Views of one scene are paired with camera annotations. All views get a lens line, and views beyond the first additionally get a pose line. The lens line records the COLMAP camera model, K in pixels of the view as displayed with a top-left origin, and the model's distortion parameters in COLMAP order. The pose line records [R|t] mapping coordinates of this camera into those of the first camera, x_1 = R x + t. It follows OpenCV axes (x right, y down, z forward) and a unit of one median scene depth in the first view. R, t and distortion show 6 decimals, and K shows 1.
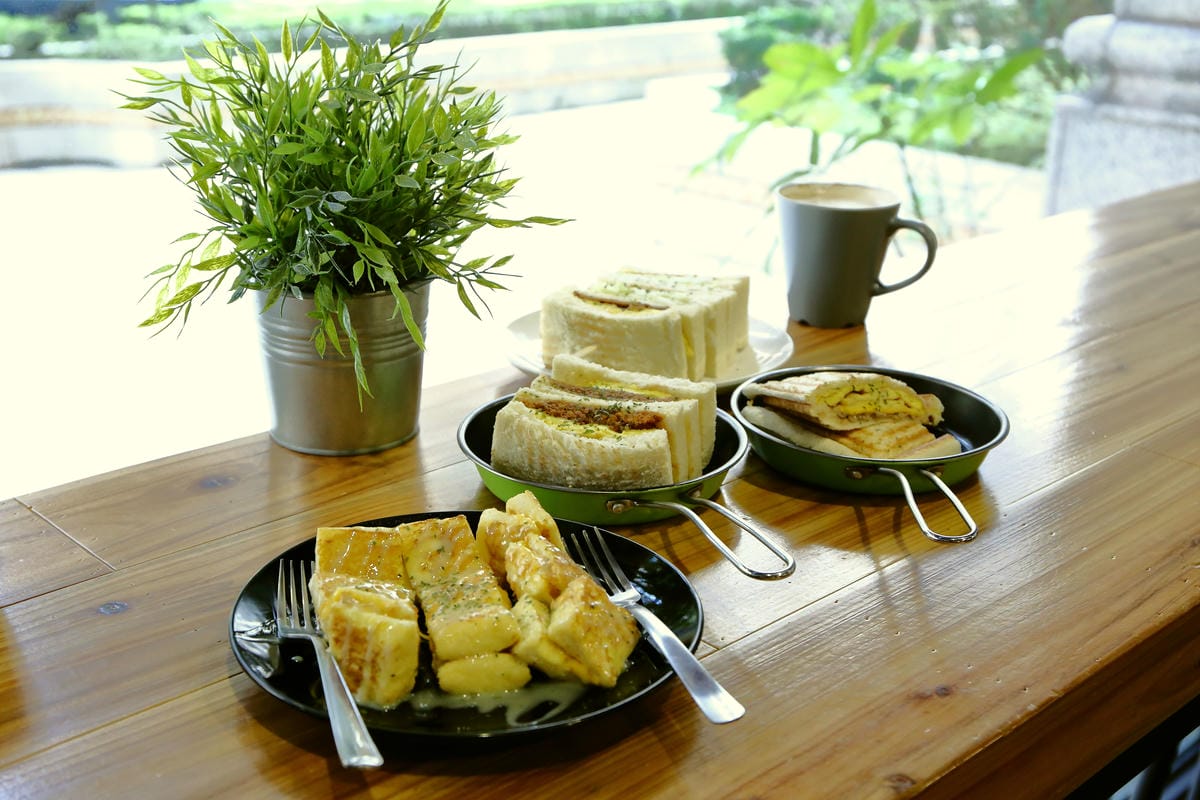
lens RADIAL K [[1521.4, 0, 596.9], [0, 1521.4, 400.2], [0, 0, 1]] dist [-0.050446, 0.000000]
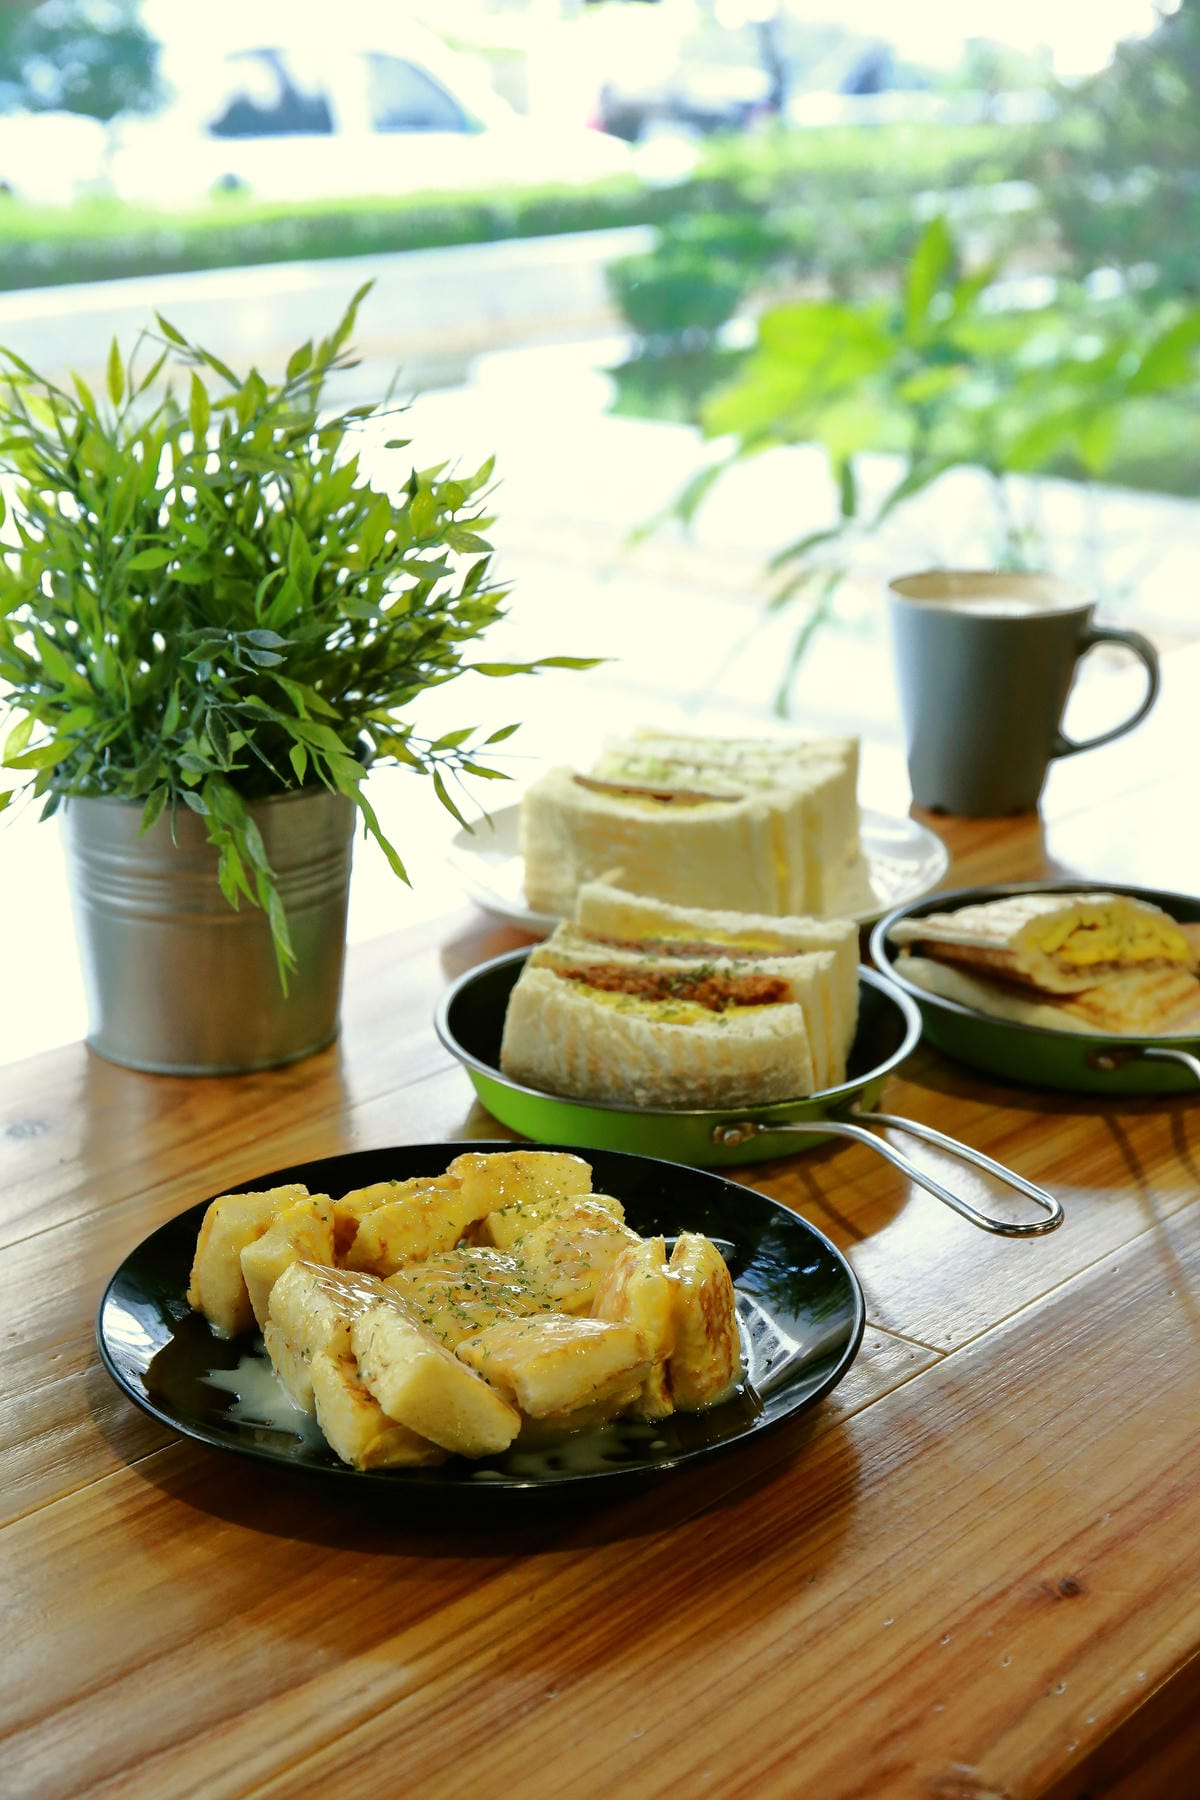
lens RADIAL K [[2907.3, 0, 599.1], [0, 2907.3, 909.6], [0, 0, 1]] dist [-0.018370, 0.000000]
pose [[0.995158, -0.043629, 0.088075, -0.124437], [0.044968, 0.998900, -0.013276, -0.005718], [-0.087399, 0.017172, 0.996025, -0.131221]]
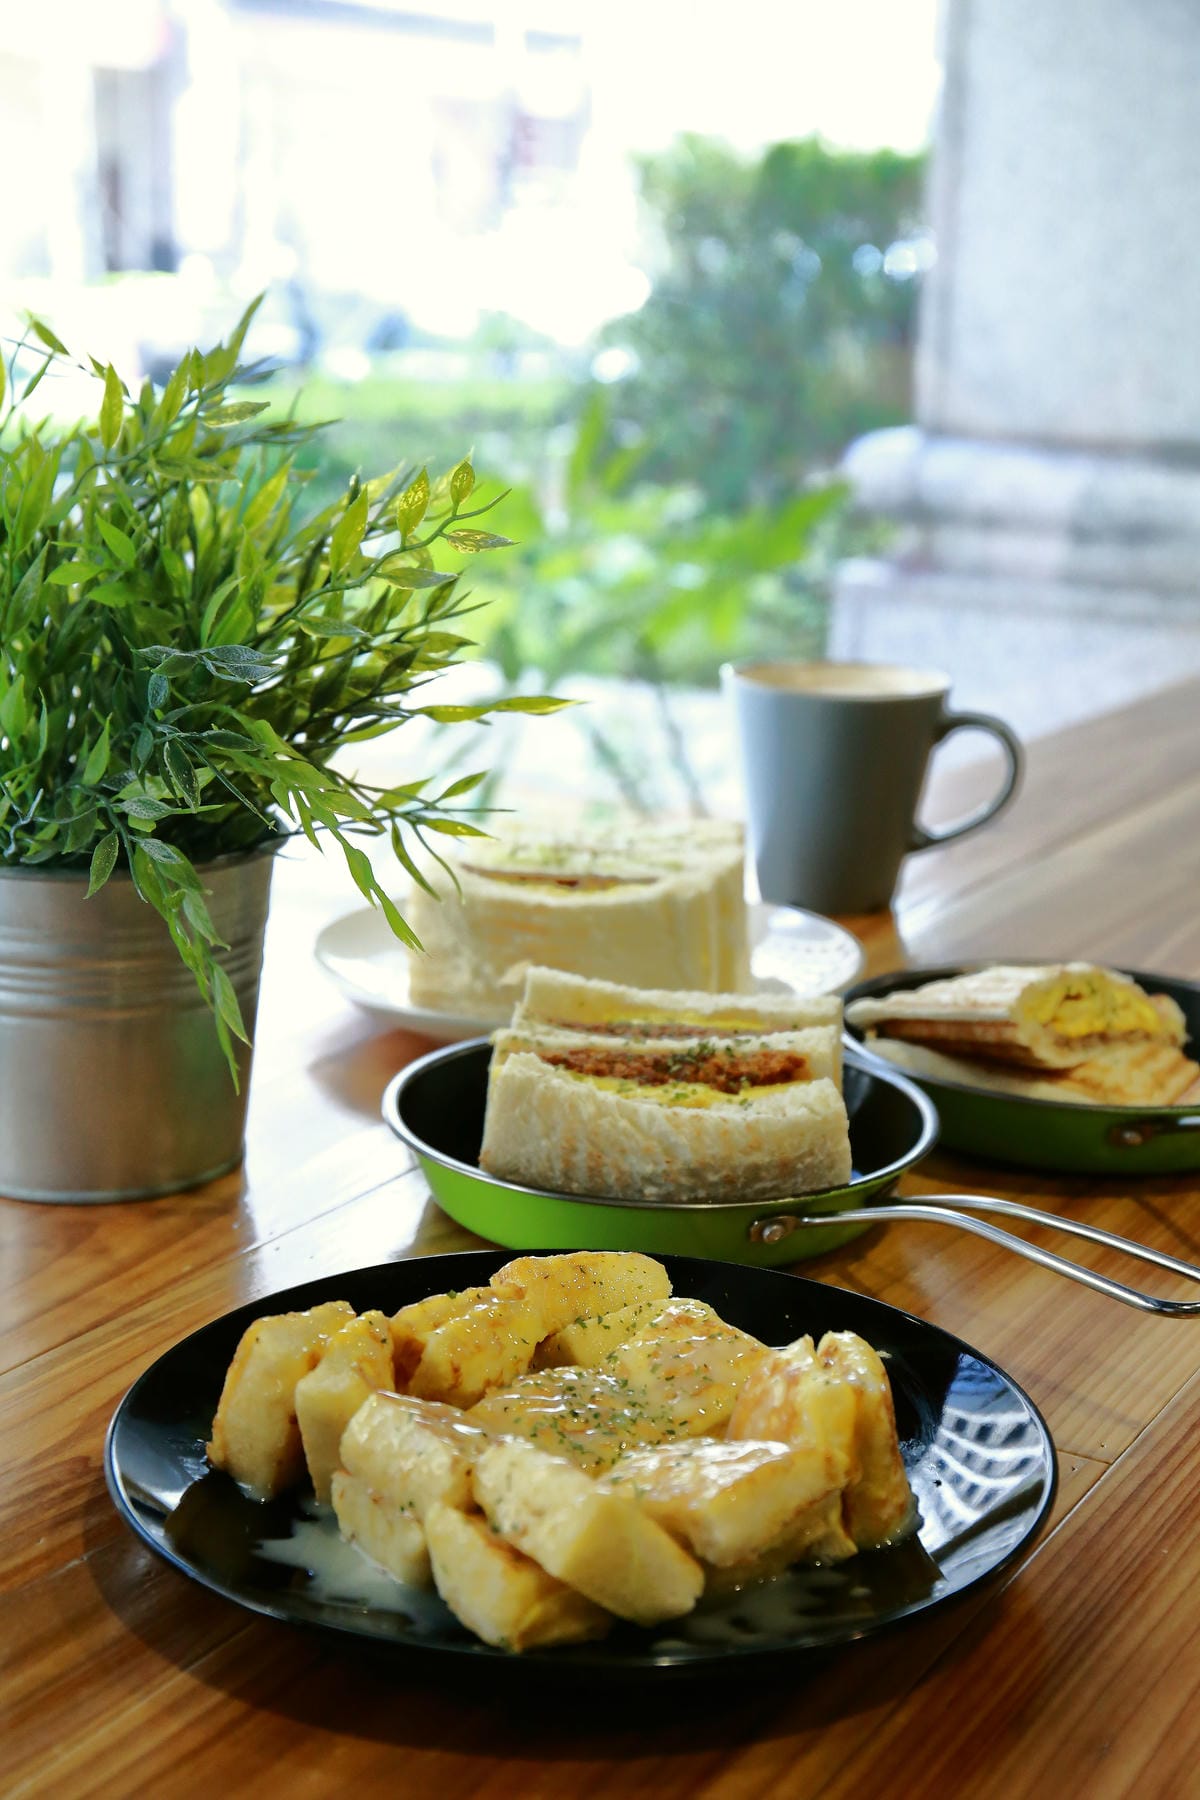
lens RADIAL K [[2670.6, 0, 605.9], [0, 2670.6, 889.0], [0, 0, 1]] dist [-0.015446, 0.000000]
pose [[0.959979, -0.060885, 0.273374, -0.259072], [0.087705, 0.992343, -0.086972, 0.025931], [-0.265986, 0.107467, 0.957968, 0.117085]]
